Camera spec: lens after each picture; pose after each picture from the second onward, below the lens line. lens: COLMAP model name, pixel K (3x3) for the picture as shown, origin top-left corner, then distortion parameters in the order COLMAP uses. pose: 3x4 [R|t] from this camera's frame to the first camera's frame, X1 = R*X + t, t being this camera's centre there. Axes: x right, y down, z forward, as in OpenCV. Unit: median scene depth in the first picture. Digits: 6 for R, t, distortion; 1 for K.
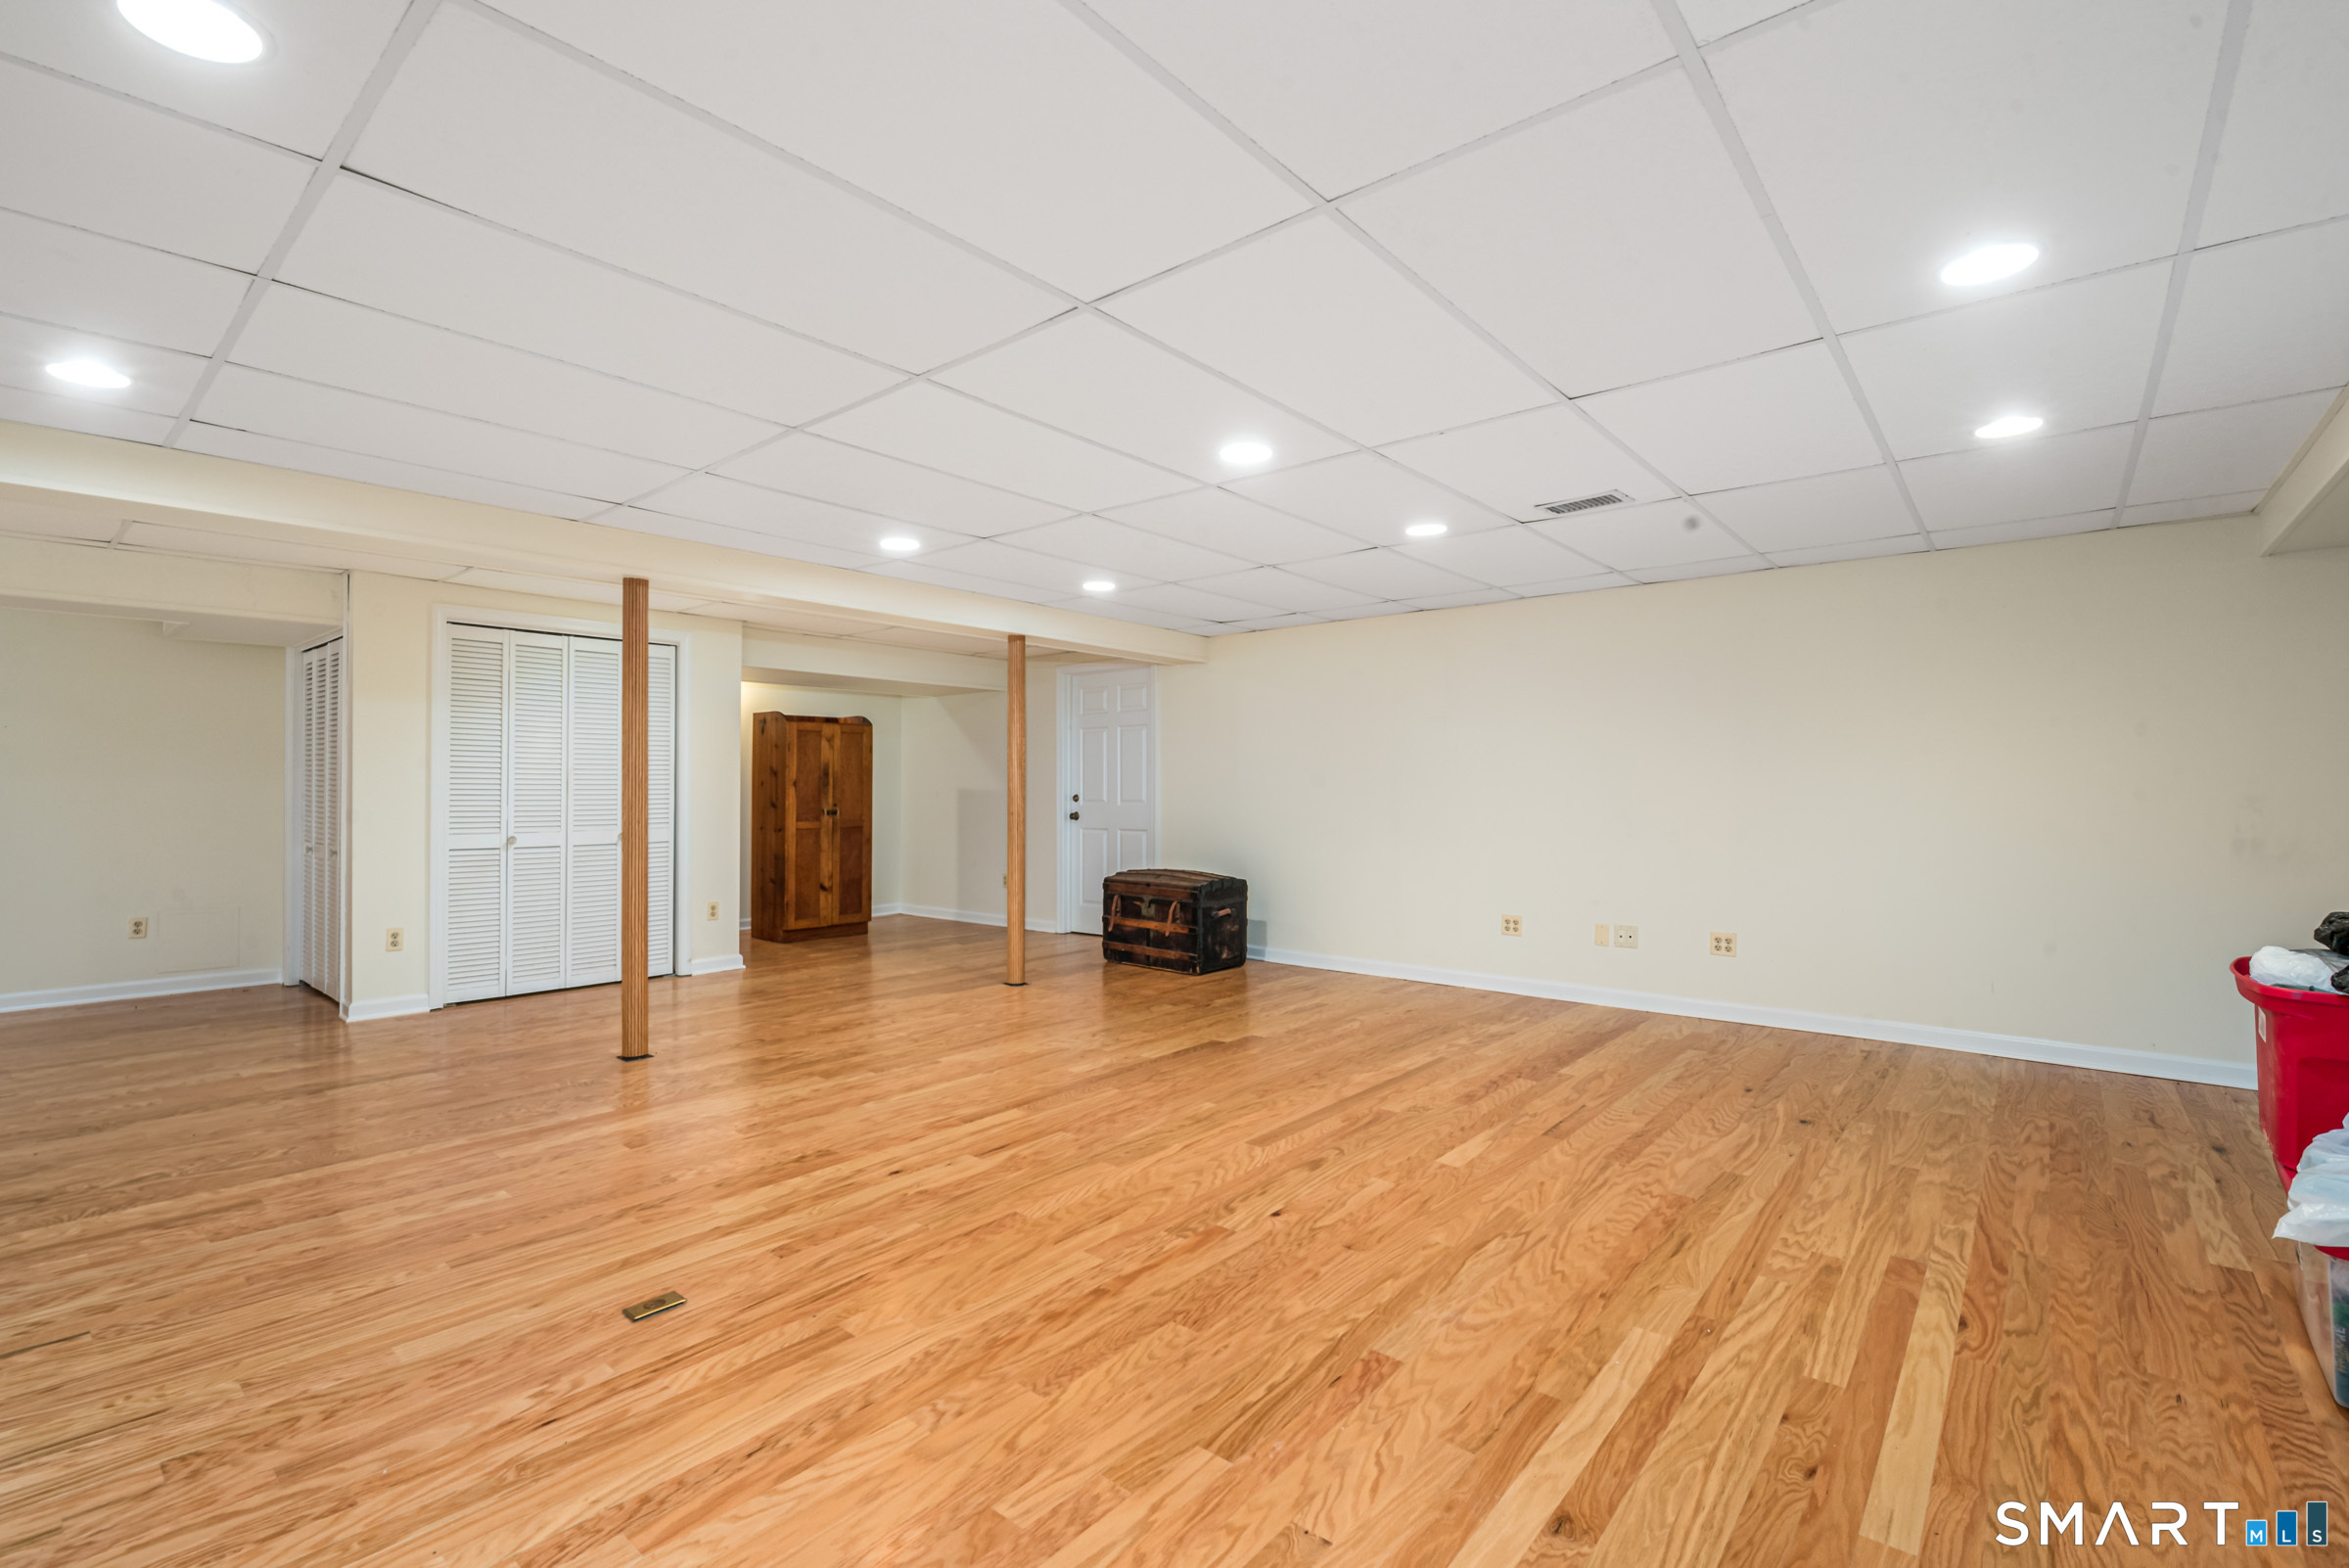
lens RADIAL K [[1057.9, 0, 1174.6], [0, 1057.9, 791.8], [0, 0, 1]] dist [-0.000169, -0.010939]
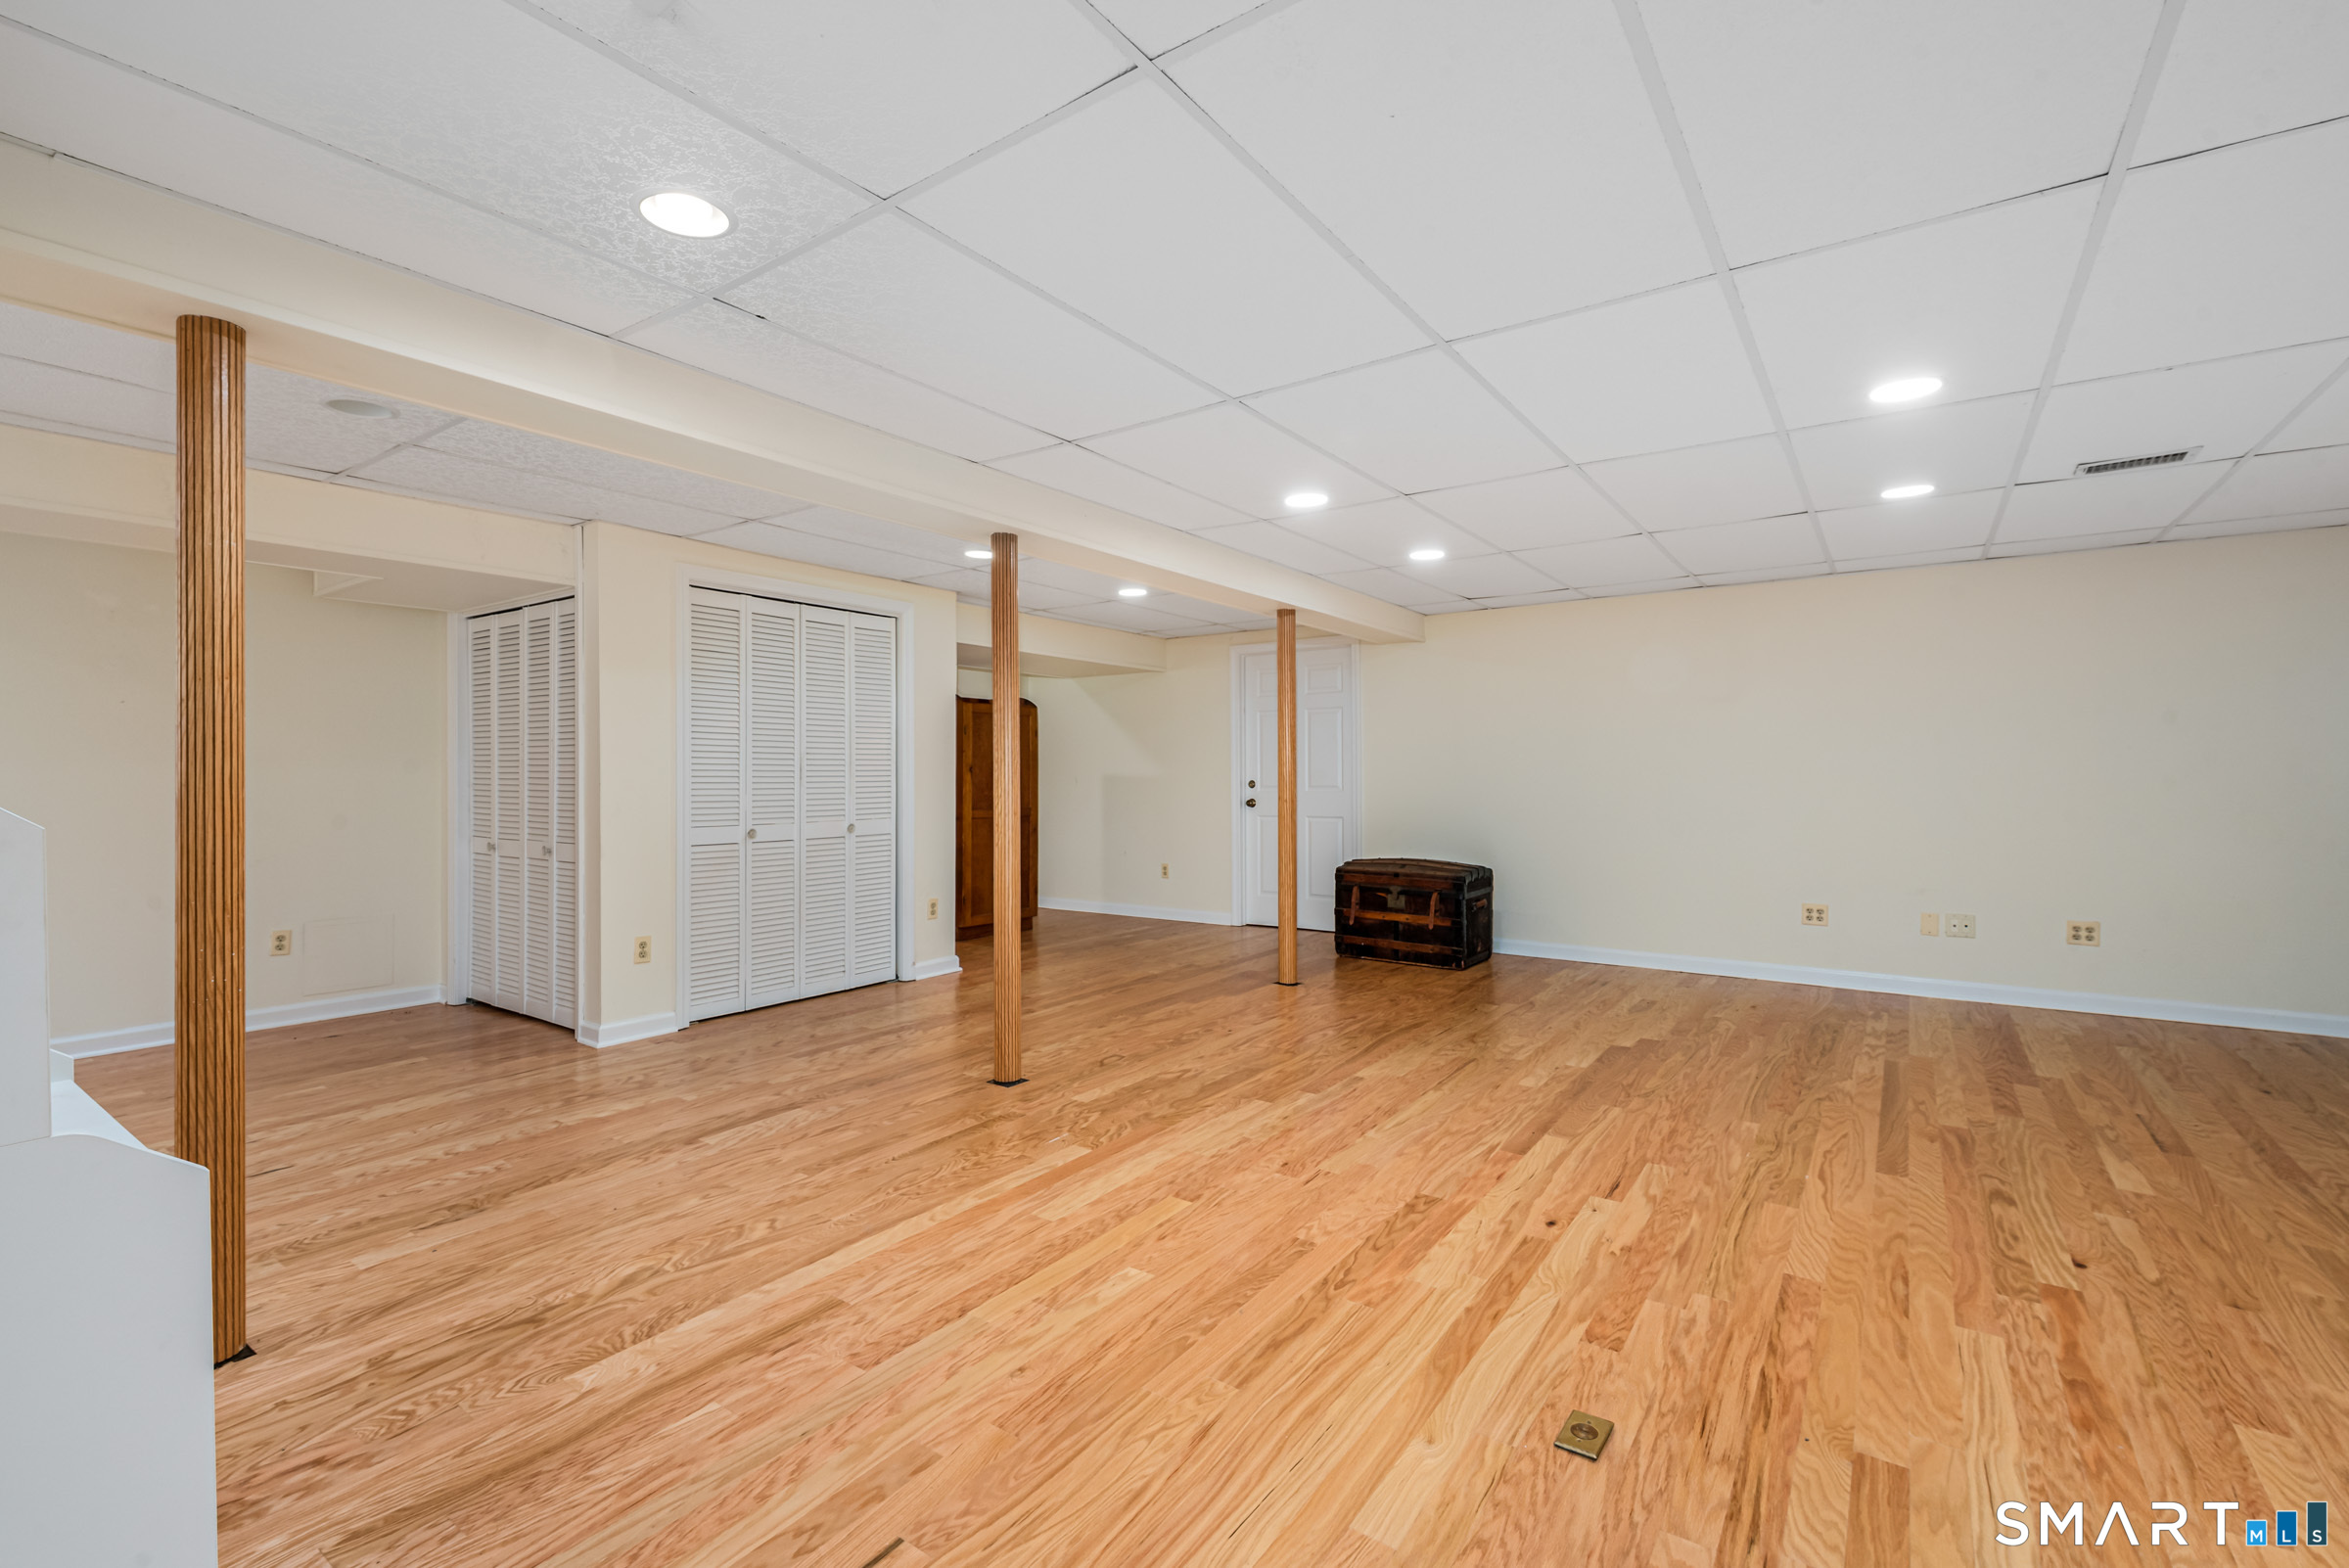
lens RADIAL K [[1037.5, 0, 1163.9], [0, 1037.5, 775.8], [0, 0, 1]] dist [0.023793, -0.011138]
pose [[0.996791, -0.002913, 0.079990, -0.526515], [0.003162, 0.999991, -0.002994, 0.001941], [-0.079980, 0.003238, 0.996791, 0.154565]]
